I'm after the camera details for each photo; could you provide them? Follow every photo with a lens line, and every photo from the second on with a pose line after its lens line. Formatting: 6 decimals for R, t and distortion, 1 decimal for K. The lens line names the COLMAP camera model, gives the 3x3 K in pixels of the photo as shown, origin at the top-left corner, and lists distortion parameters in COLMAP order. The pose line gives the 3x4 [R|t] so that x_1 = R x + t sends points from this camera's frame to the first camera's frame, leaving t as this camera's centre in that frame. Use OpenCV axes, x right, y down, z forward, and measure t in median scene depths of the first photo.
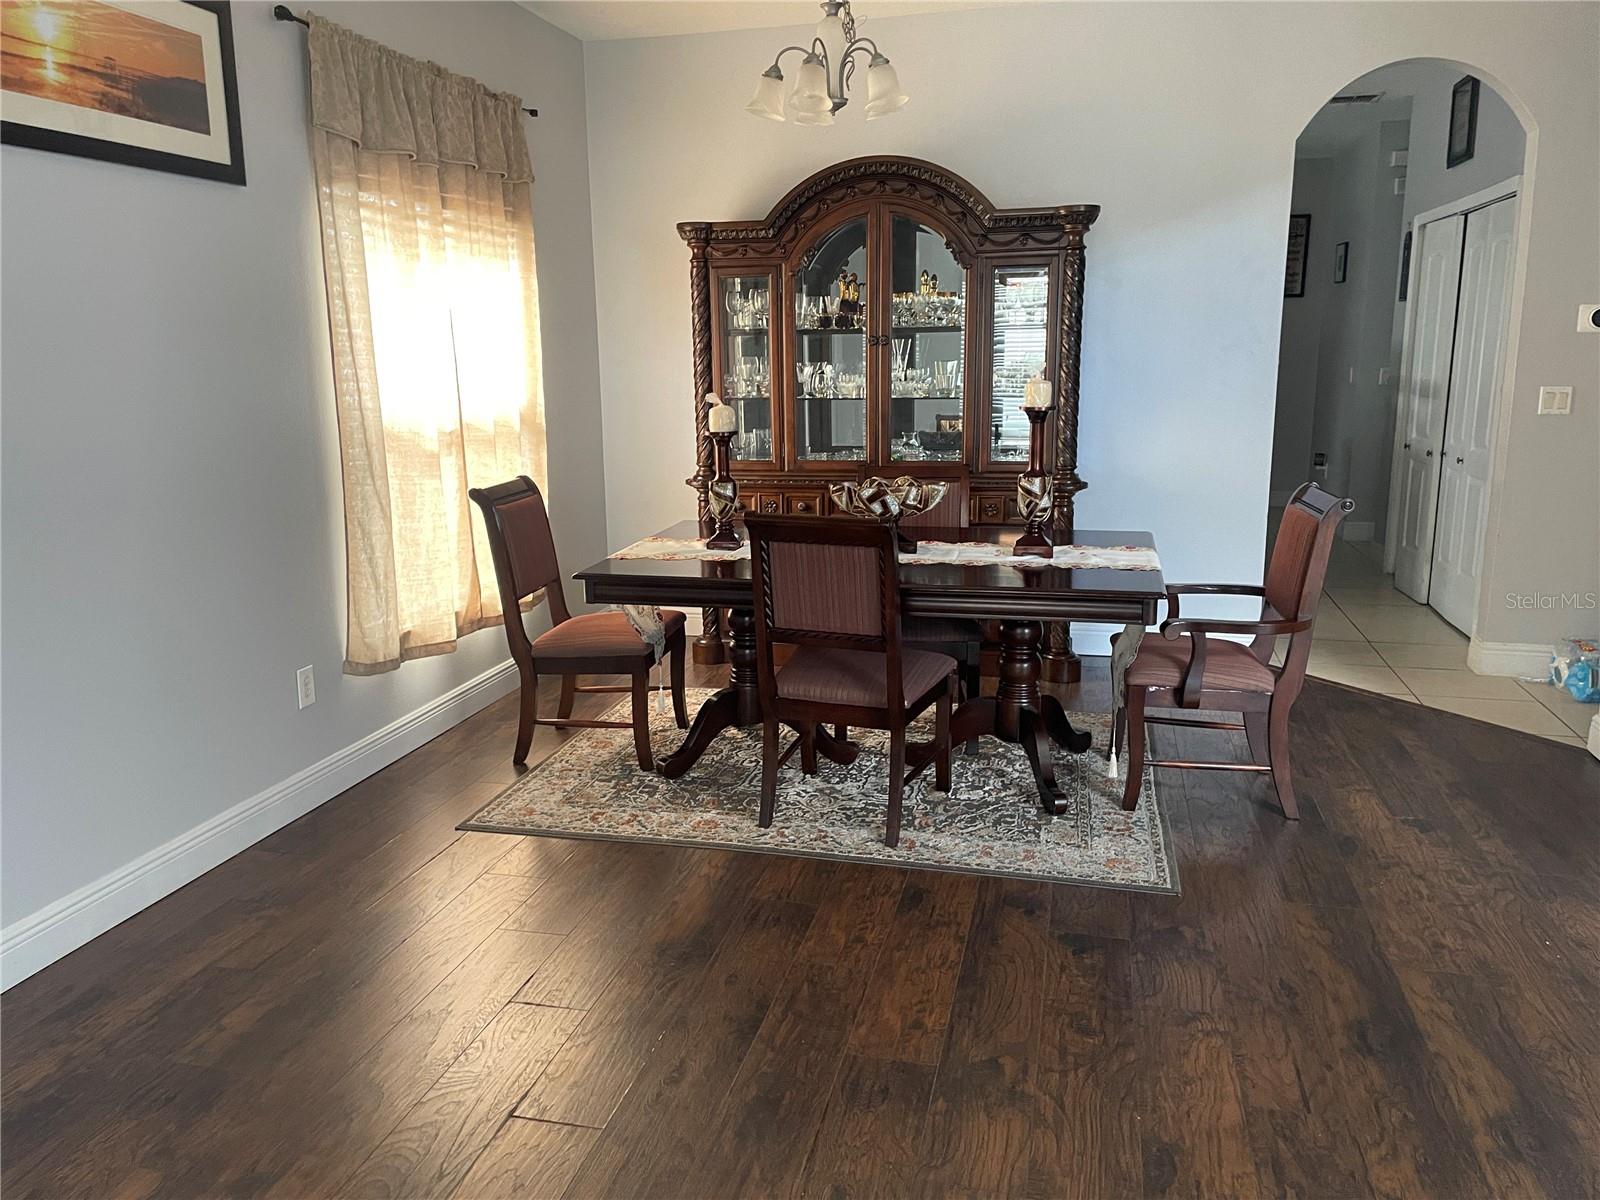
lens RADIAL K [[1211.1, 0, 800.1], [0, 1211.1, 597.7], [0, 0, 1]] dist [-0.008568, -0.015113]
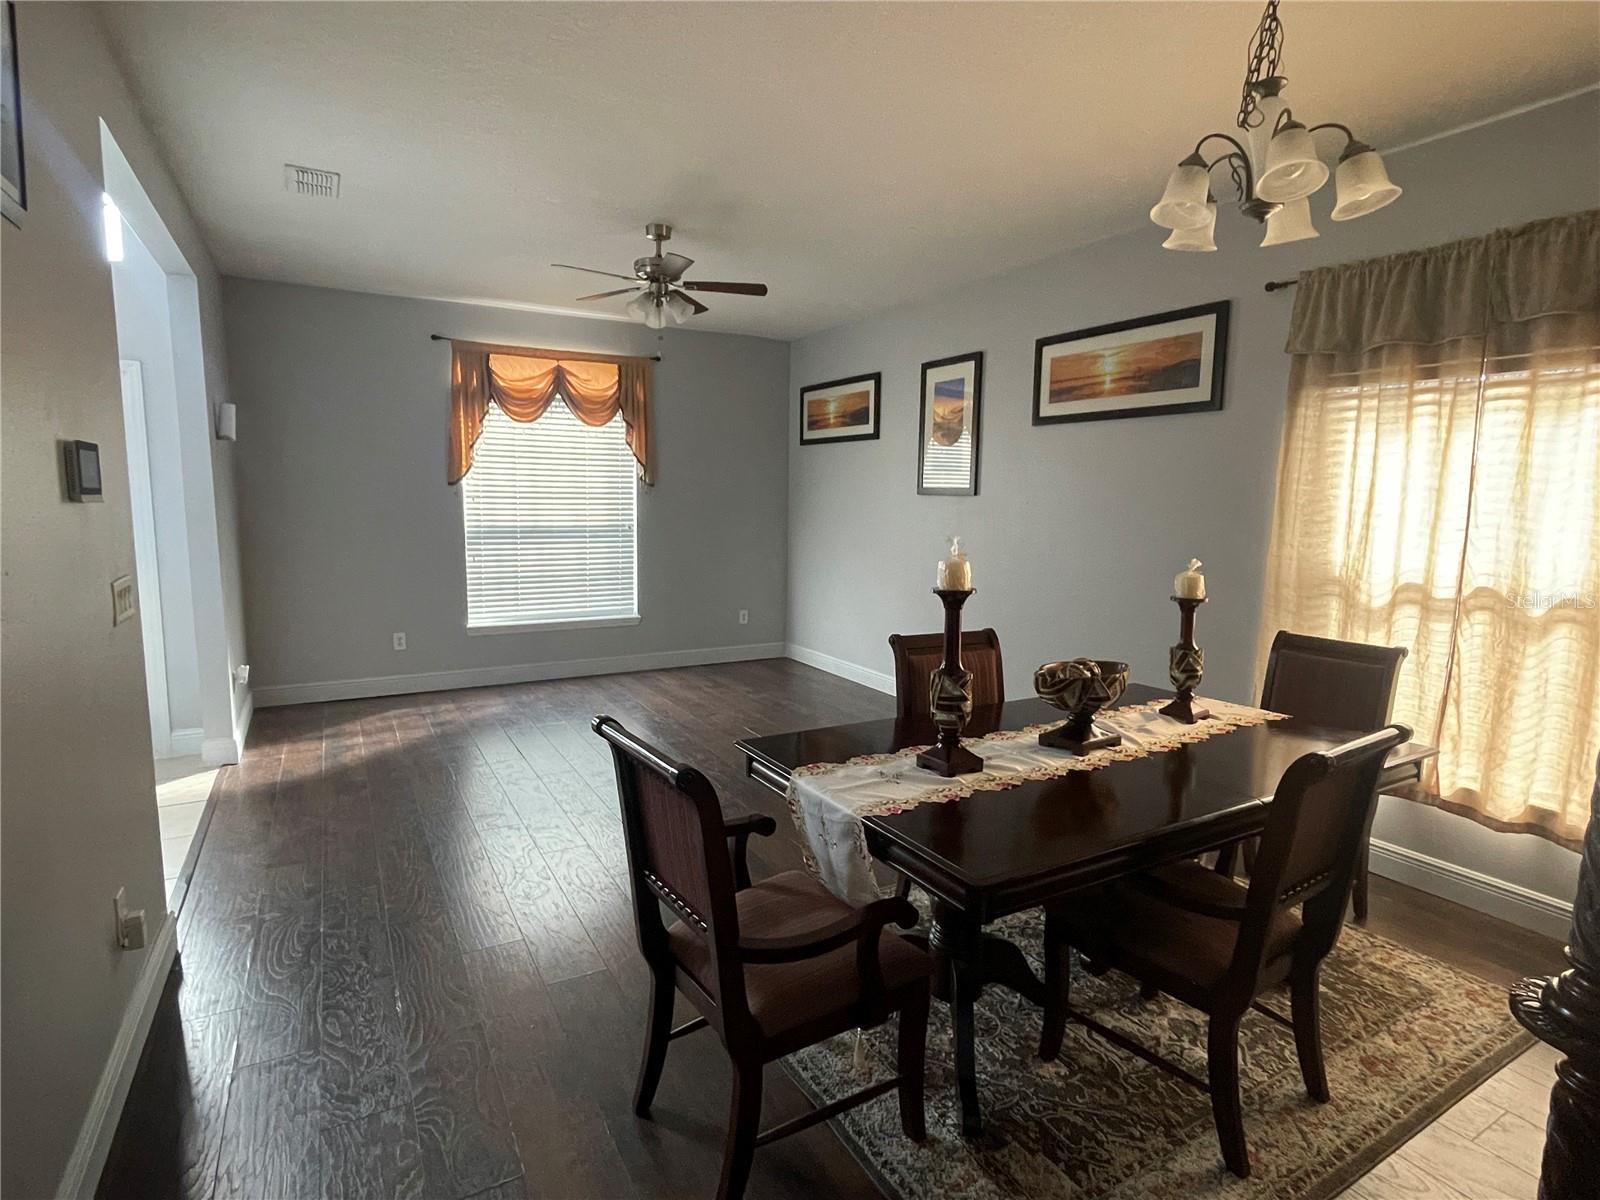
lens RADIAL K [[830.8, 0, 801.7], [0, 830.8, 597.0], [0, 0, 1]] dist [0.000434, 0.000205]
pose [[-0.723120, 0.086374, -0.685301, 0.869452], [-0.150823, 0.948464, 0.278690, -0.389965], [0.674055, 0.304885, -0.672826, 1.709523]]
